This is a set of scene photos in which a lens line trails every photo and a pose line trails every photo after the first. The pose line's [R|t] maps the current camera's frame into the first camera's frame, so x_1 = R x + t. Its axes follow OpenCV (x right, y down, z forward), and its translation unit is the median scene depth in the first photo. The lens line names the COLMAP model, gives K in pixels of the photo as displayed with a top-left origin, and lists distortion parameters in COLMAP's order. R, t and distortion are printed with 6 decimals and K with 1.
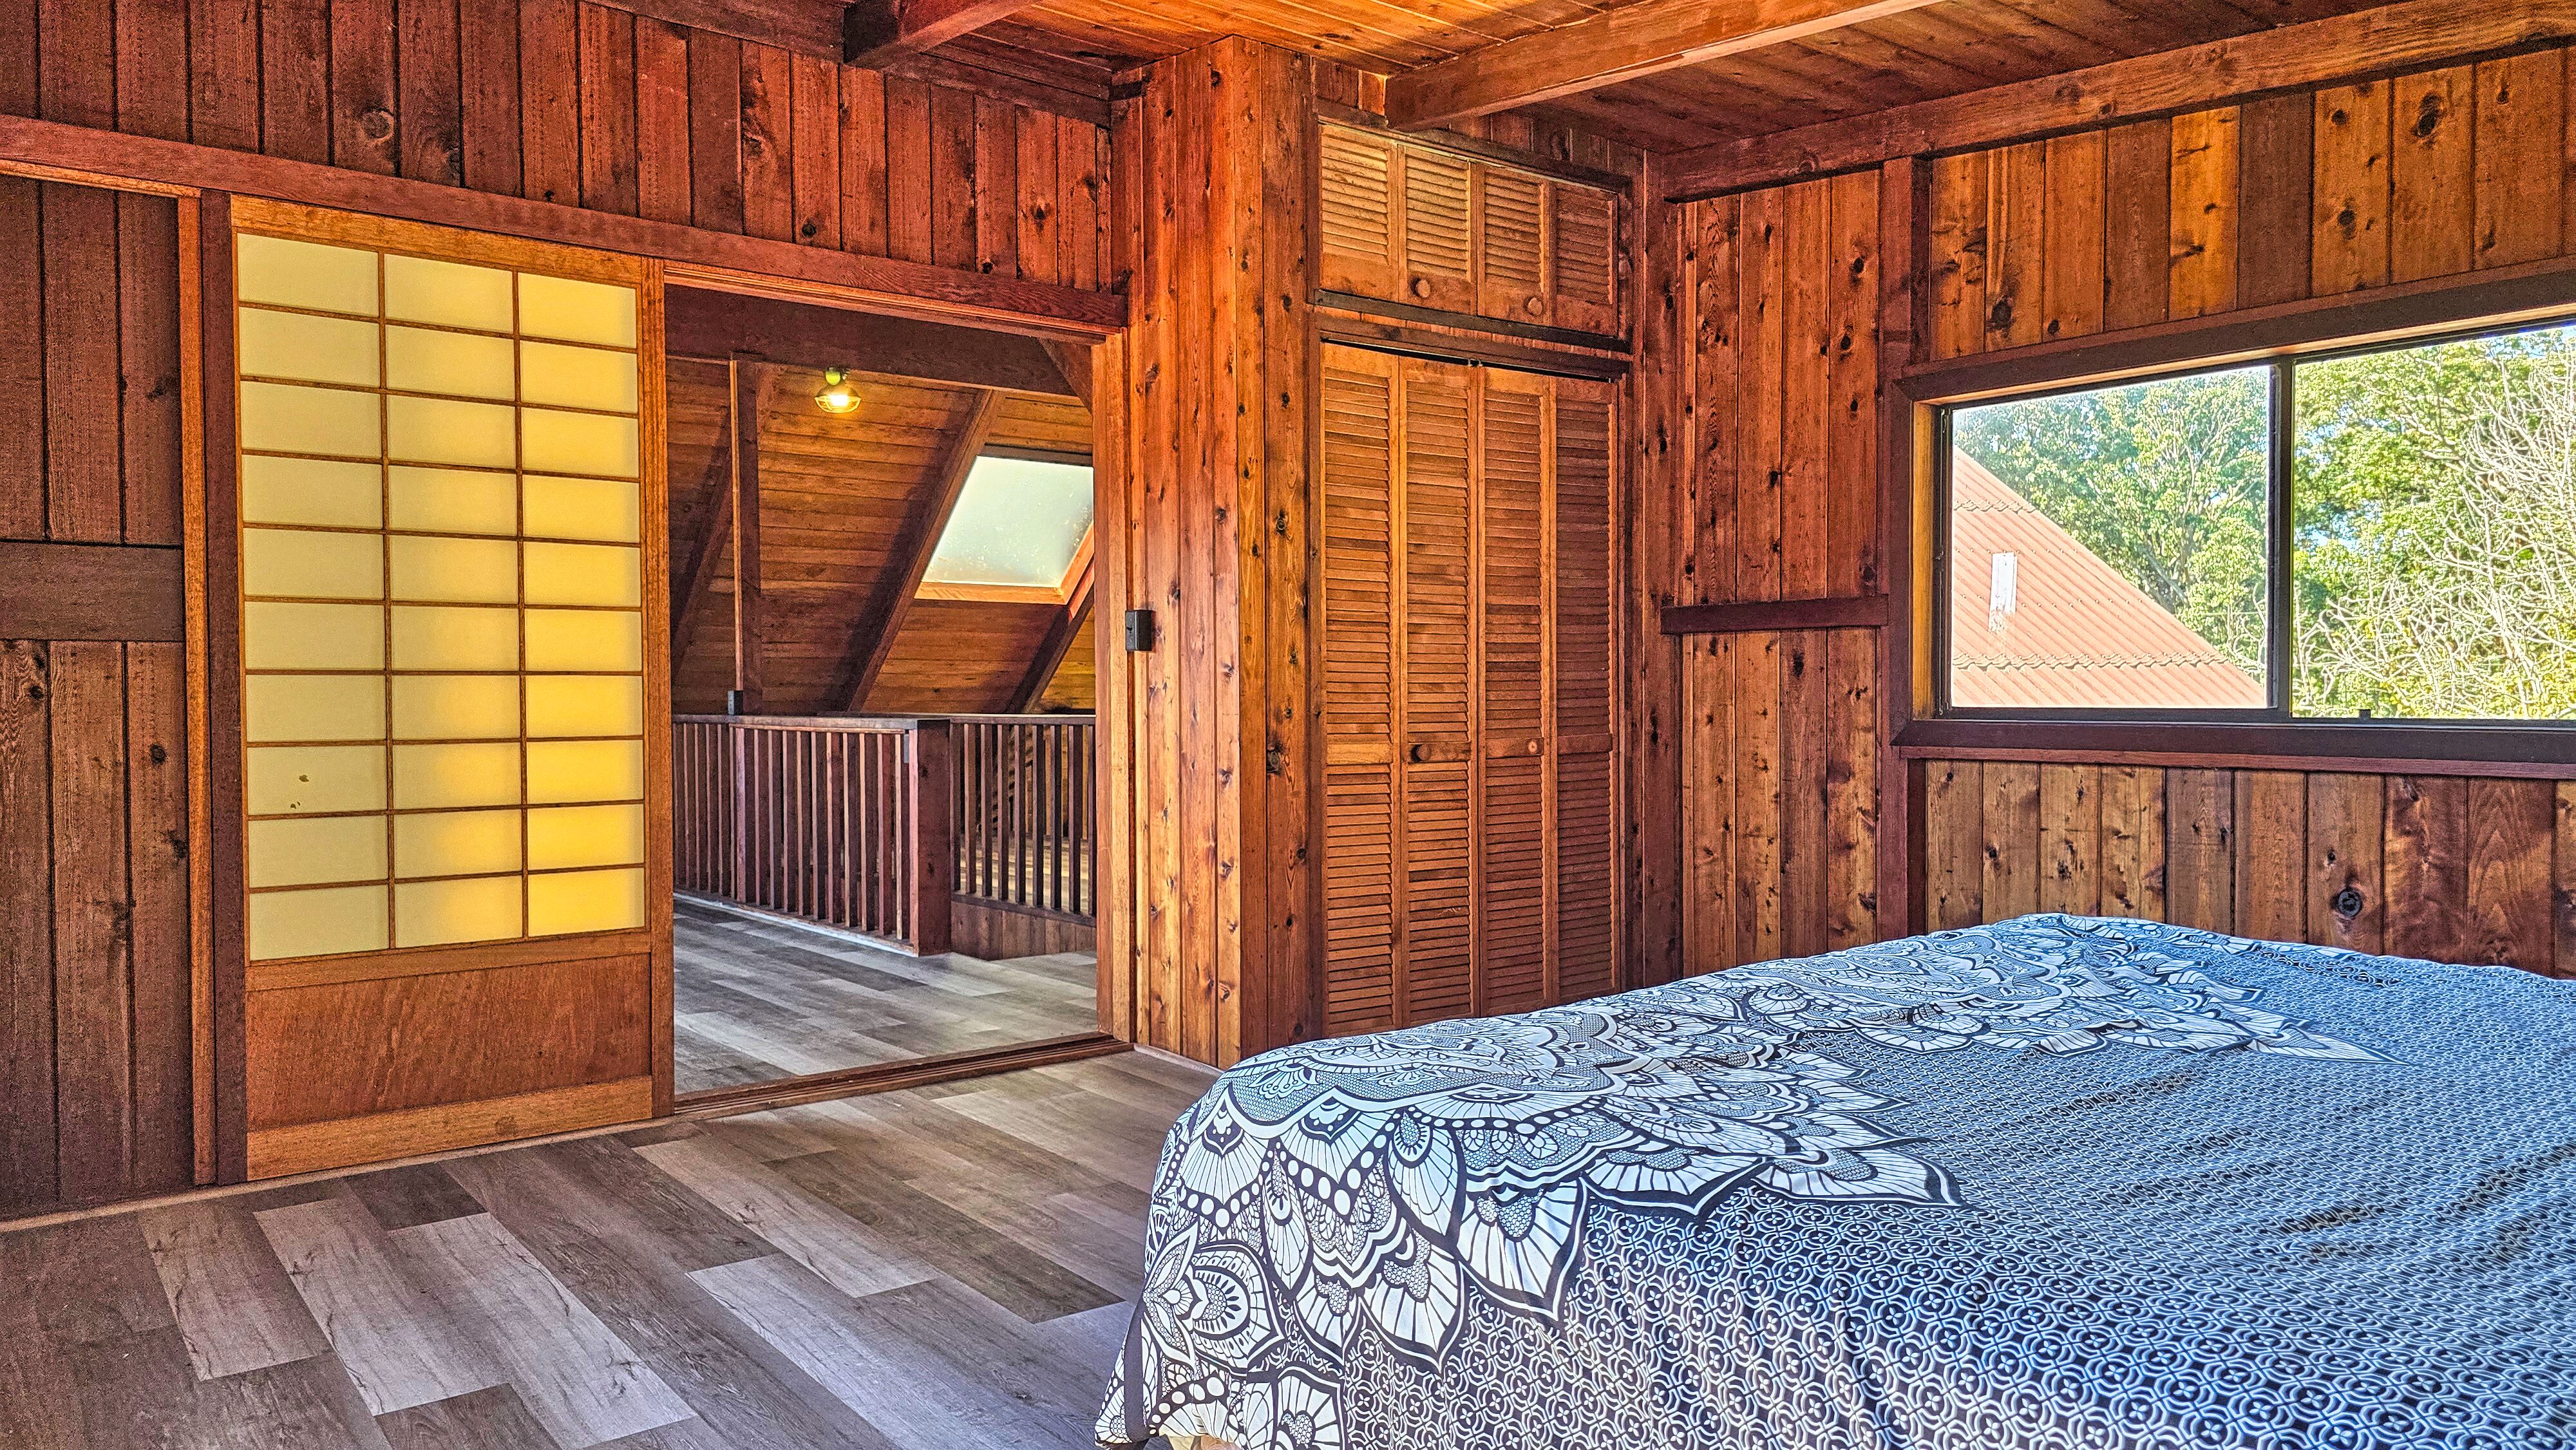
lens RADIAL K [[1716.3, 0, 1286.3], [0, 1716.3, 725.5], [0, 0, 1]] dist [0.020787, -0.000668]
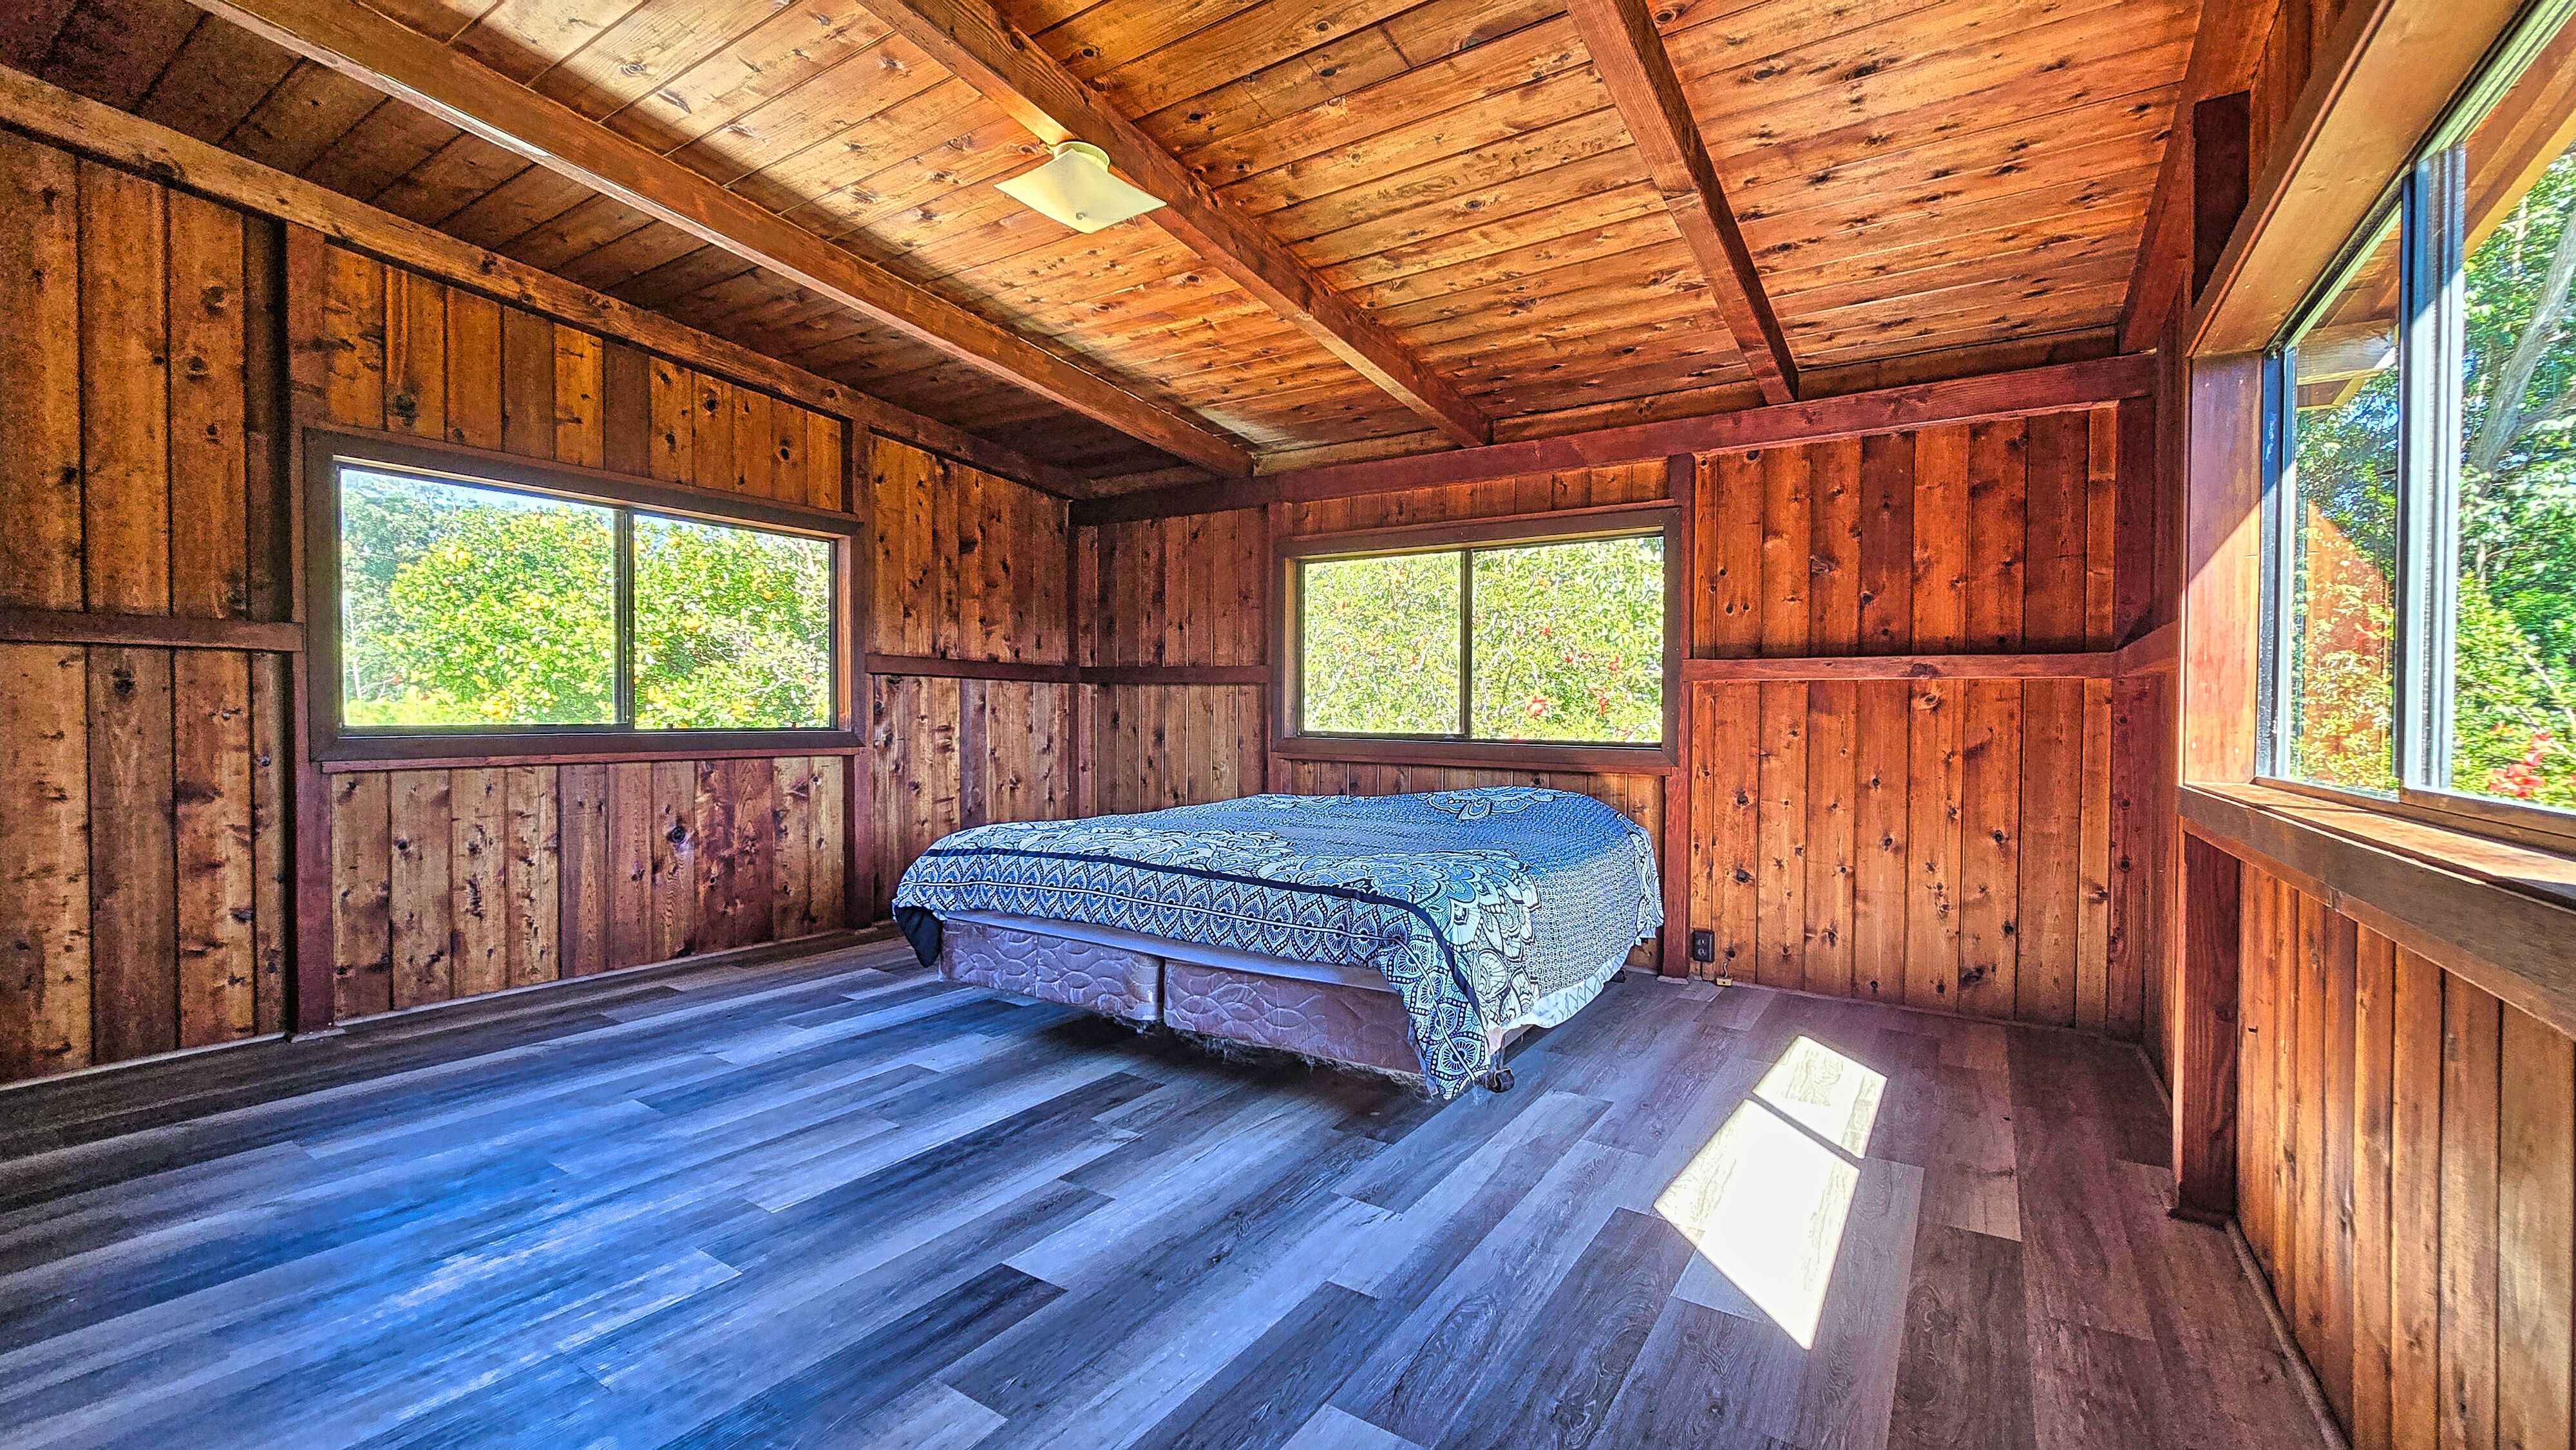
lens RADIAL K [[1062.9, 0, 1286.6], [0, 1062.9, 723.7], [0, 0, 1]] dist [-0.001684, -0.000637]
pose [[-0.319315, -0.012196, 0.947570, -0.514017], [0.013753, 0.999752, 0.017502, -0.016870], [-0.947549, 0.018620, -0.319068, 0.663247]]
